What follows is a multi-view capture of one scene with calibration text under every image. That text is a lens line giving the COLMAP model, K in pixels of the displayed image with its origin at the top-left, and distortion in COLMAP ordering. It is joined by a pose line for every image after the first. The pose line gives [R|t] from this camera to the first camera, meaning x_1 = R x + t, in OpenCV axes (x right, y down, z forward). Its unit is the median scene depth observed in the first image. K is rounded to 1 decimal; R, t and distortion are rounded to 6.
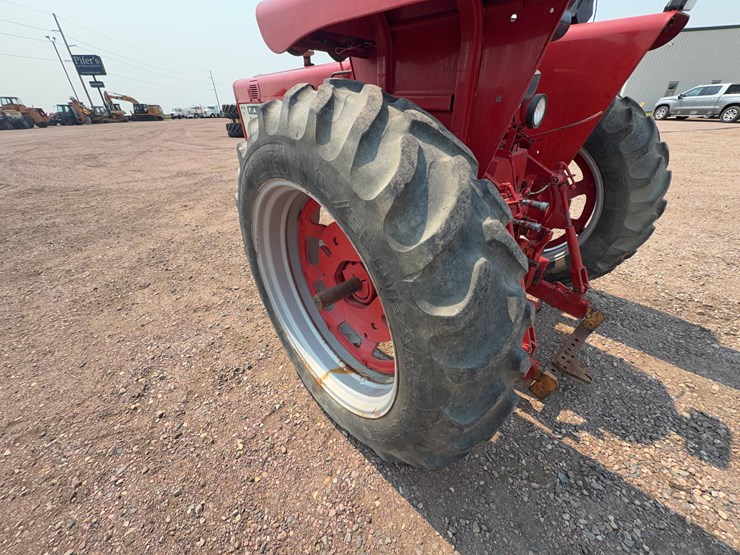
lens RADIAL K [[293.6, 0, 370.0], [0, 293.6, 277.5], [0, 0, 1]] dist [0.000113, 0.000108]
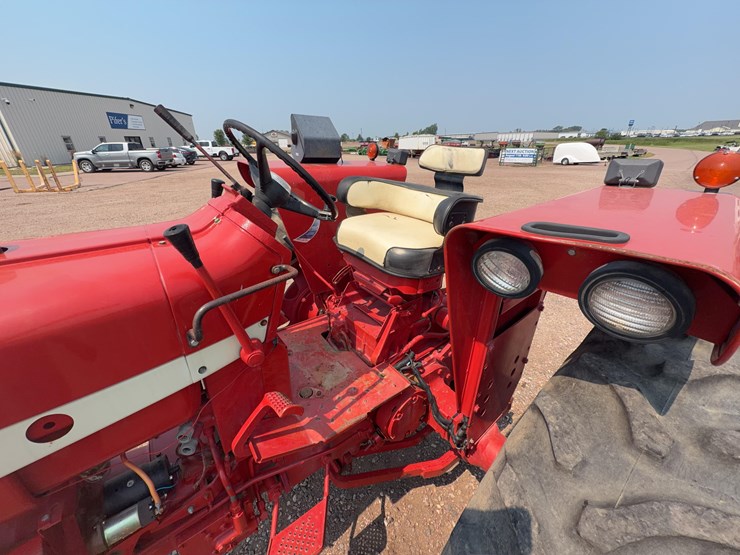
lens RADIAL K [[294.7, 0, 370.0], [0, 294.7, 276.5], [0, 0, 1]] dist [0.000922, 0.000239]
pose [[0.061671, -0.393165, 0.917397, -0.474686], [0.509342, 0.802853, 0.309835, -0.847684], [-0.858352, 0.448161, 0.249768, 0.859067]]
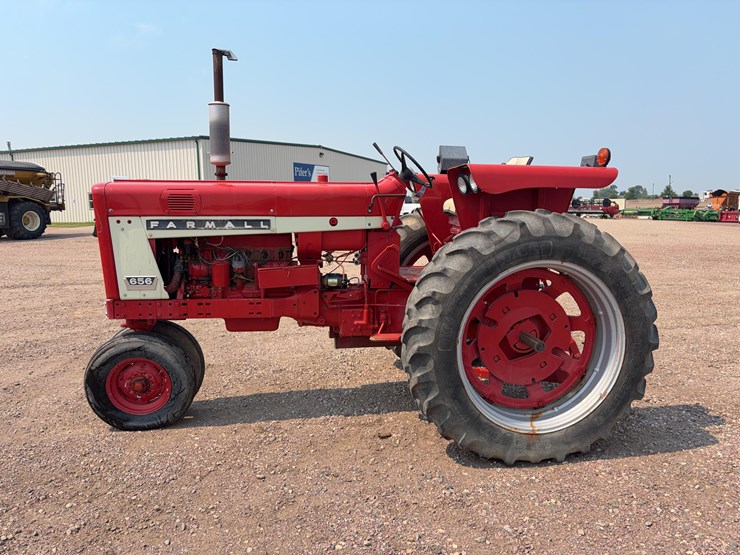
lens RADIAL K [[562.7, 0, 371.4], [0, 562.7, 273.6], [0, 0, 1]] dist [0.014751, -0.006780]
pose [[0.547590, -0.084232, 0.832496, -2.250271], [0.418460, 0.889135, -0.185286, -0.048633], [-0.724594, 0.449827, 0.522129, 0.036442]]
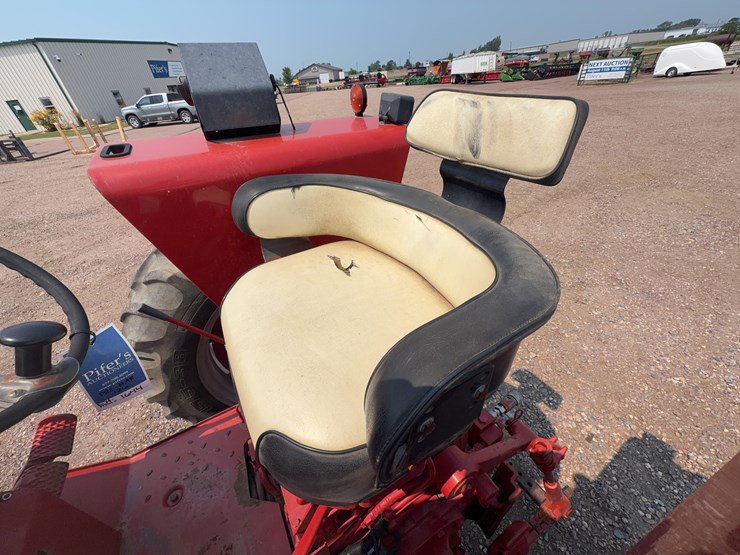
lens RADIAL K [[294.7, 0, 370.0], [0, 294.7, 276.5], [0, 0, 1]] dist [0.000922, 0.000239]
pose [[0.199244, -0.551105, 0.810299, 0.085282], [0.562440, 0.741435, 0.365971, -0.803058], [-0.802473, 0.382827, 0.457690, 0.722767]]
